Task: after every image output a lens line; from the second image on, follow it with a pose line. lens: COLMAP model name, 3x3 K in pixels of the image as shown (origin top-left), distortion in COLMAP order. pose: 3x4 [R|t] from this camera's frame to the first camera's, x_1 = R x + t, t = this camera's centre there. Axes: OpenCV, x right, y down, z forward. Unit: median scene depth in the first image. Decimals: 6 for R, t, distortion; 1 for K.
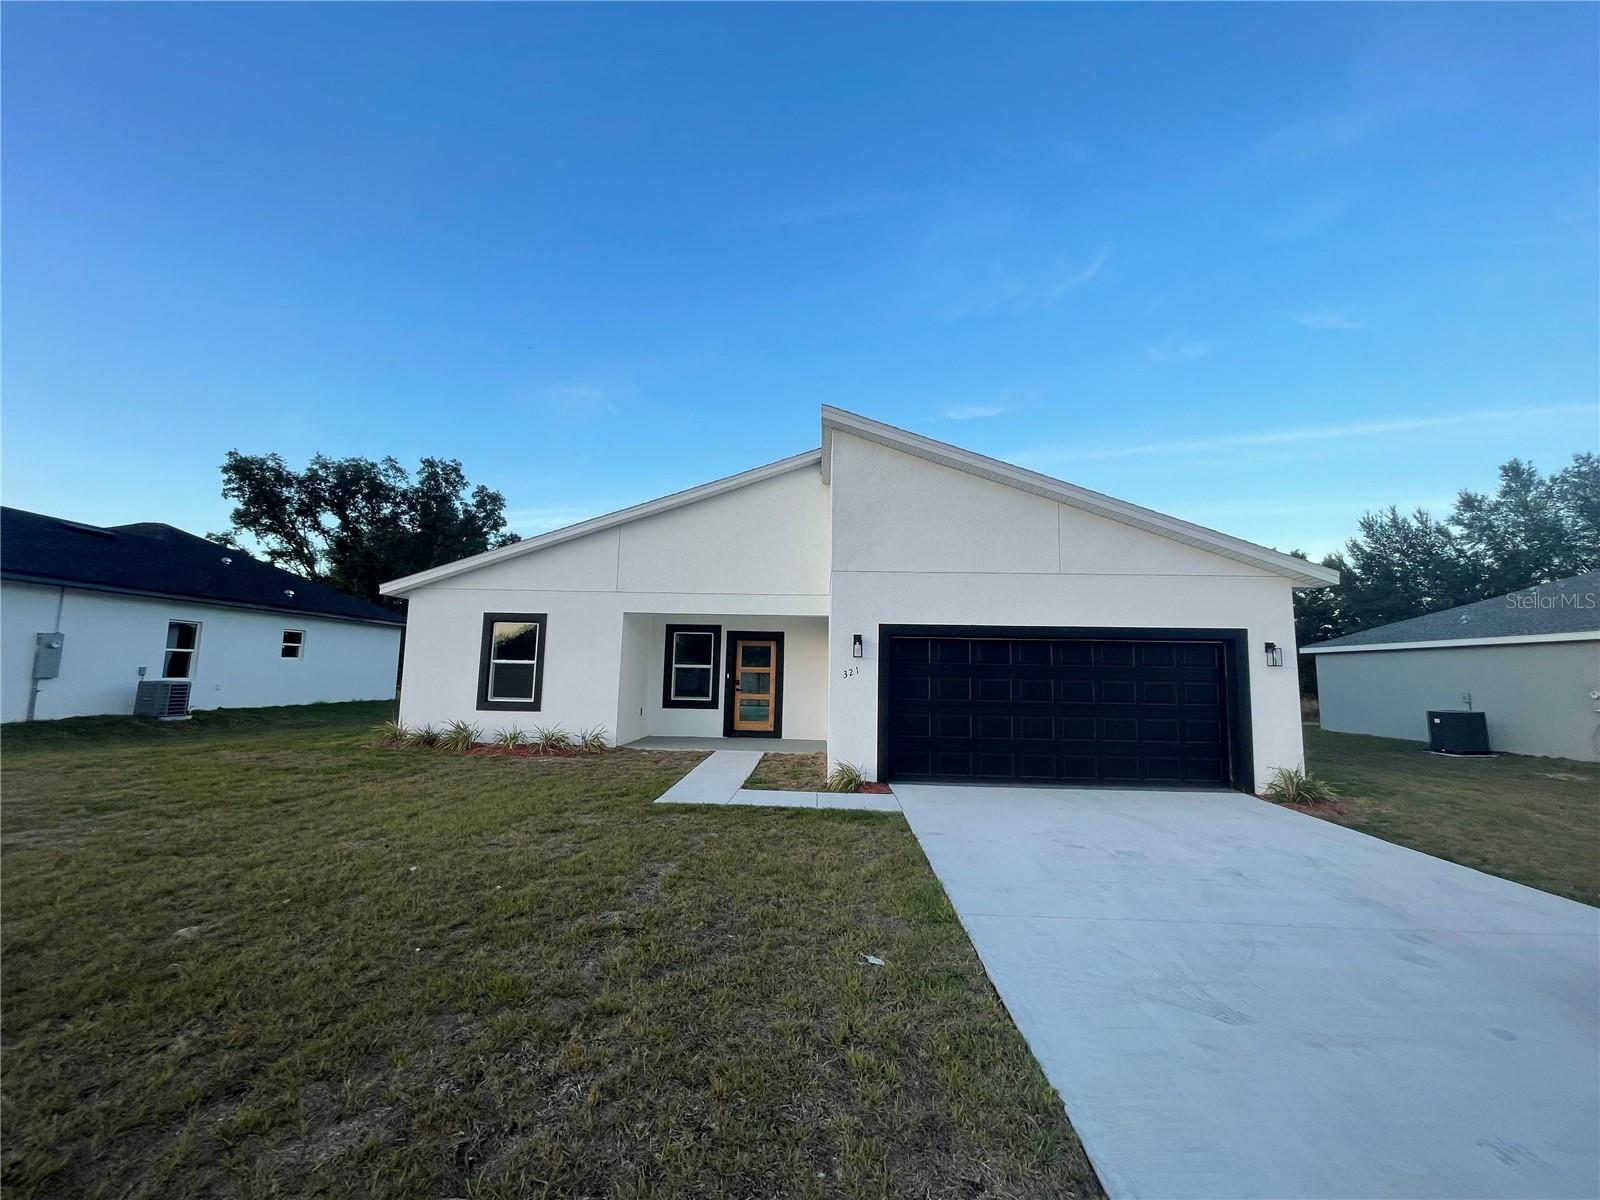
lens RADIAL K [[647.3, 0, 800.0], [0, 647.3, 600.0], [0, 0, 1]] dist [-0.001519, 0.000064]
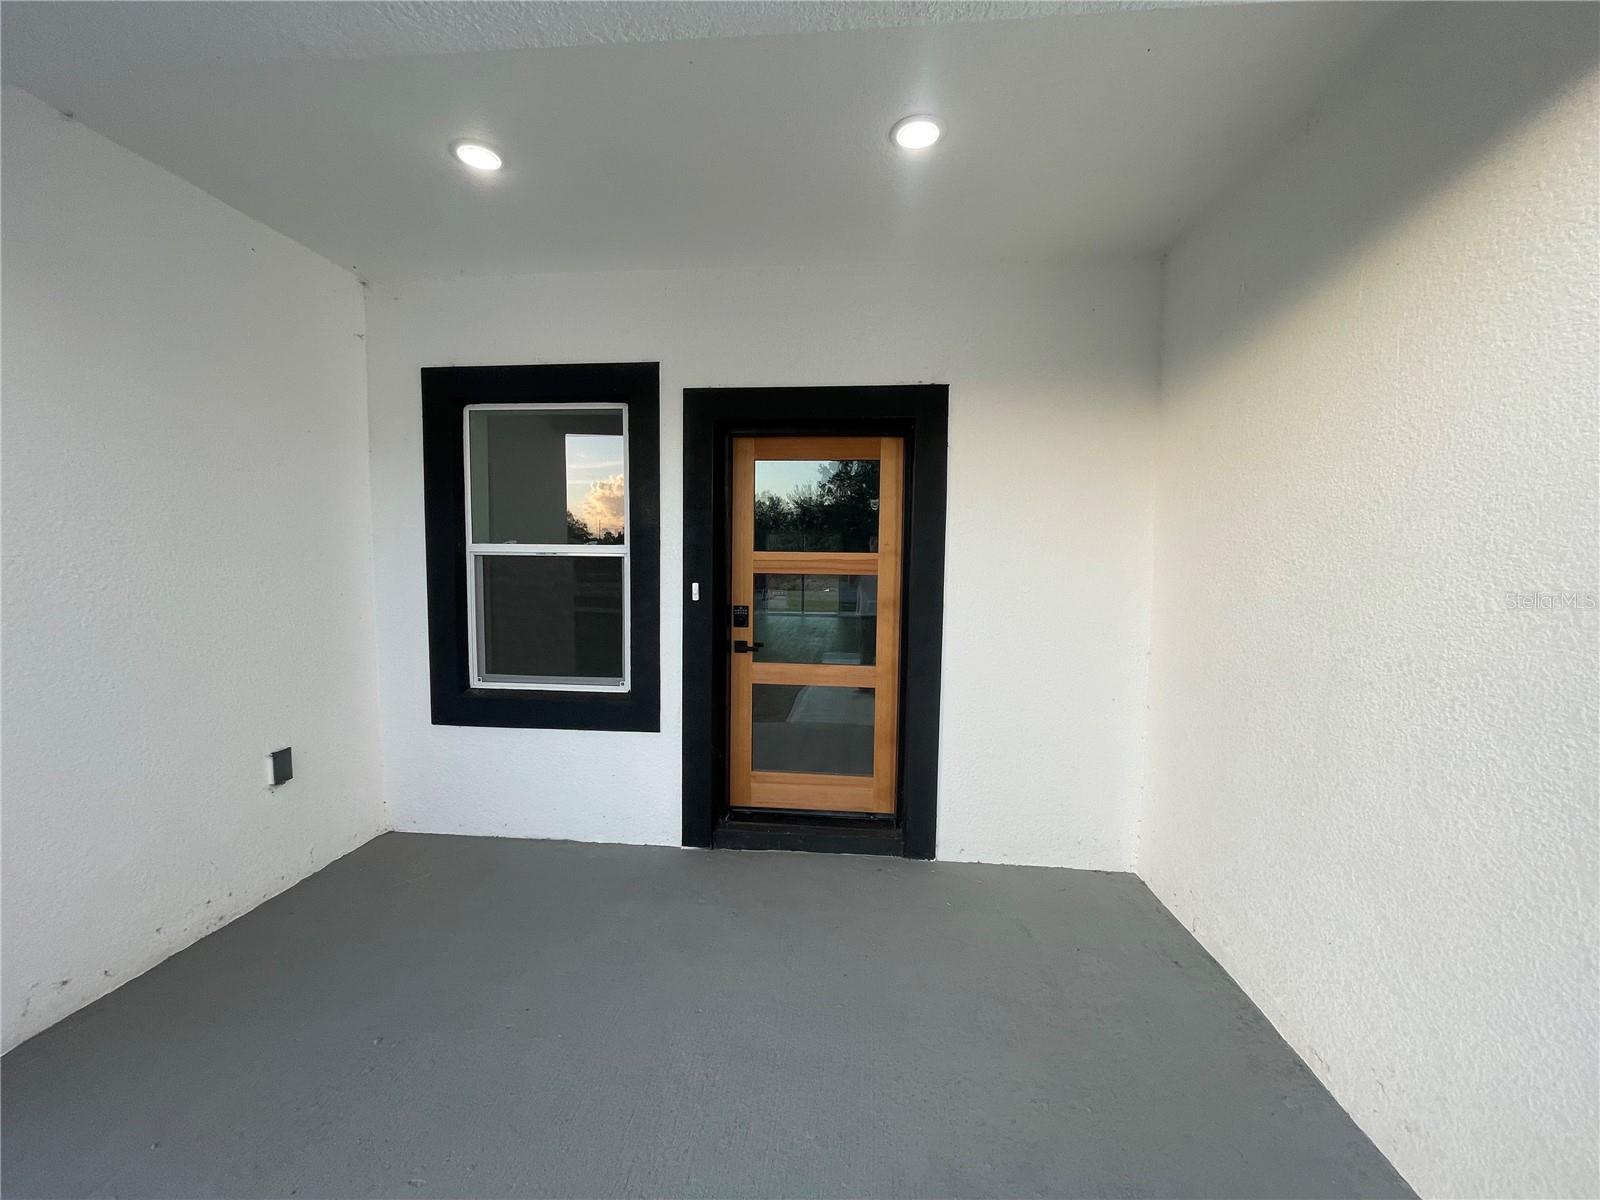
lens RADIAL K [[647.3, 0, 800.0], [0, 647.3, 600.0], [0, 0, 1]] dist [-0.001519, 0.000064]
pose [[0.998918, -0.005987, -0.046118, -0.063820], [0.013949, 0.984592, 0.174310, 0.081008], [0.044364, -0.174765, 0.983610, 0.774239]]
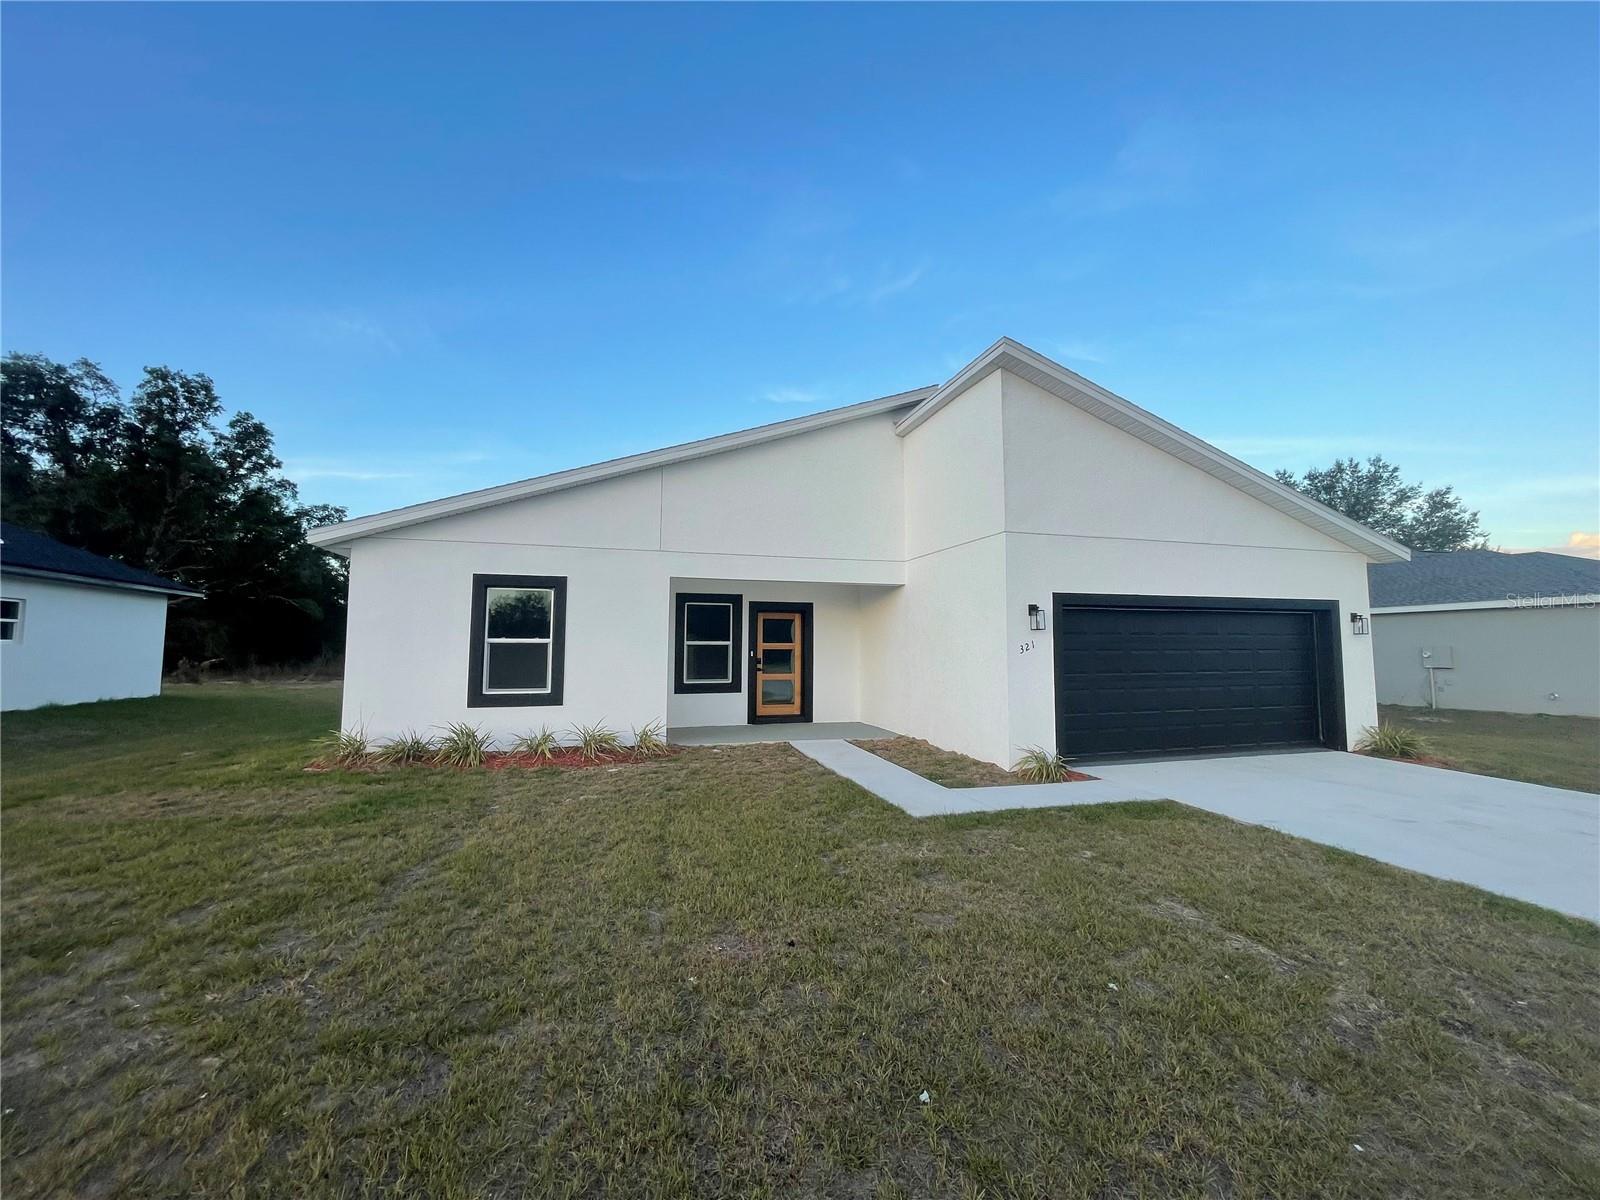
lens RADIAL K [[647.3, 0, 800.0], [0, 647.3, 600.0], [0, 0, 1]] dist [-0.001519, 0.000064]
pose [[0.947387, 0.006071, 0.320033, -0.324949], [-0.018618, 0.999173, 0.036160, 0.013612], [-0.319549, -0.040216, 0.946716, 0.166781]]
